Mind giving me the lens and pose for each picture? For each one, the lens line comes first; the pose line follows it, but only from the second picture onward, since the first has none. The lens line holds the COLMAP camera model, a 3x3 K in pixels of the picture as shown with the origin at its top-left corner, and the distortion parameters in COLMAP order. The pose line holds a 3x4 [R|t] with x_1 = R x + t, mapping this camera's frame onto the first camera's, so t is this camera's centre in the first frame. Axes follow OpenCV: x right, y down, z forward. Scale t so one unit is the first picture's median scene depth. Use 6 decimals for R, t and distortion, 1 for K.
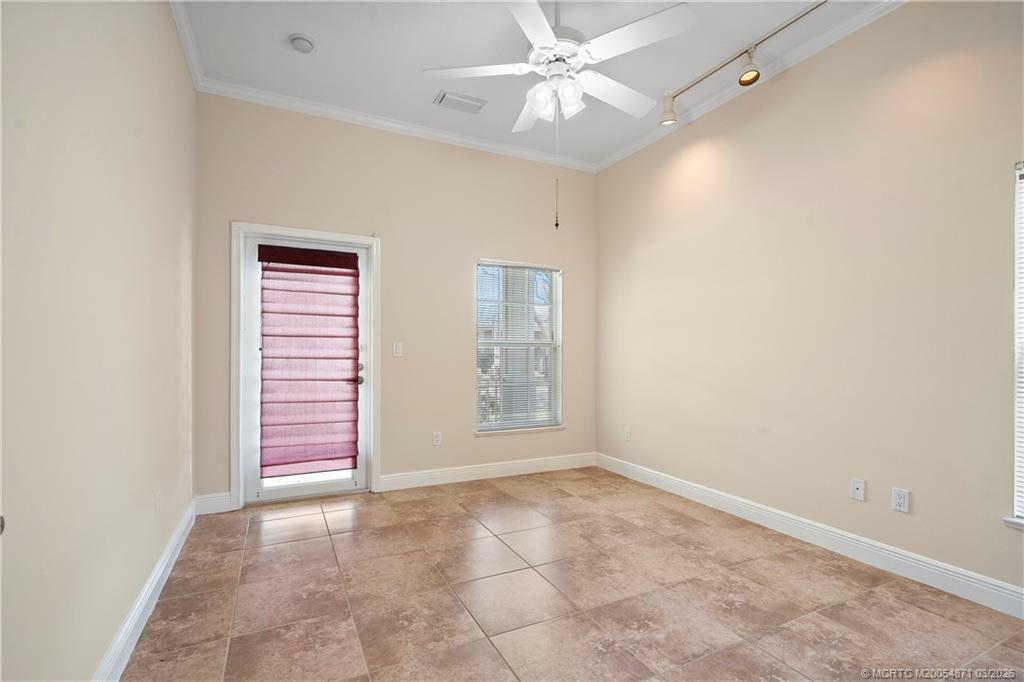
lens RADIAL K [[465.1, 0, 510.8], [0, 465.1, 344.9], [0, 0, 1]] dist [-0.002359, -0.000184]
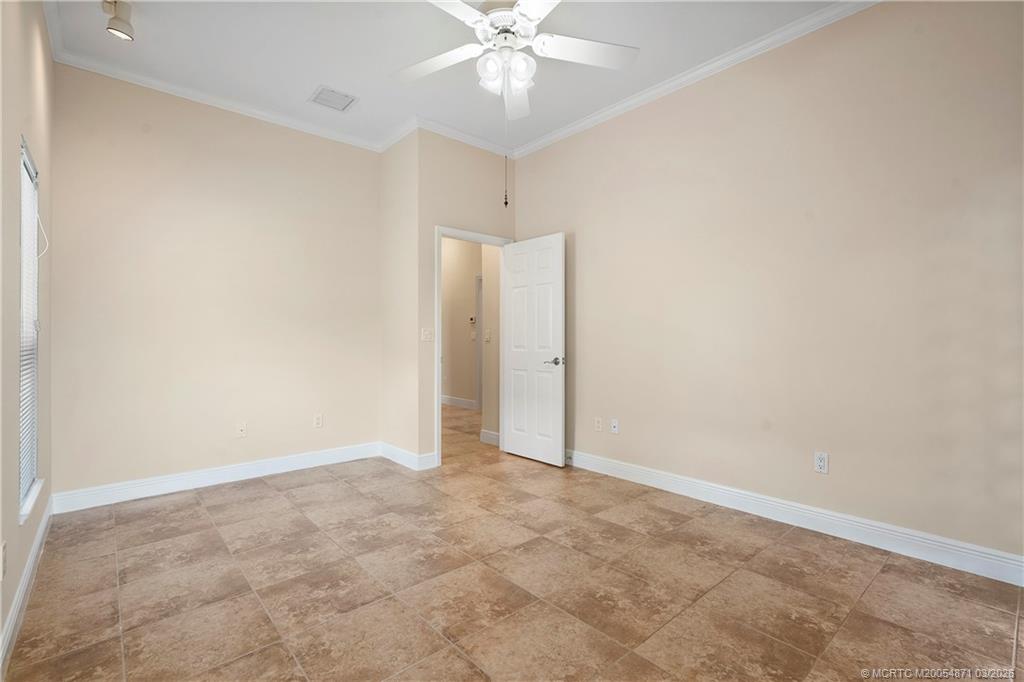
lens RADIAL K [[465.1, 0, 512.4], [0, 465.1, 341.1], [0, 0, 1]] dist [-0.002359, -0.000184]
pose [[-0.967308, -0.000465, -0.253604, 0.337099], [0.001806, 0.999960, -0.008721, 0.034215], [0.253598, -0.008894, -0.967269, 1.985761]]
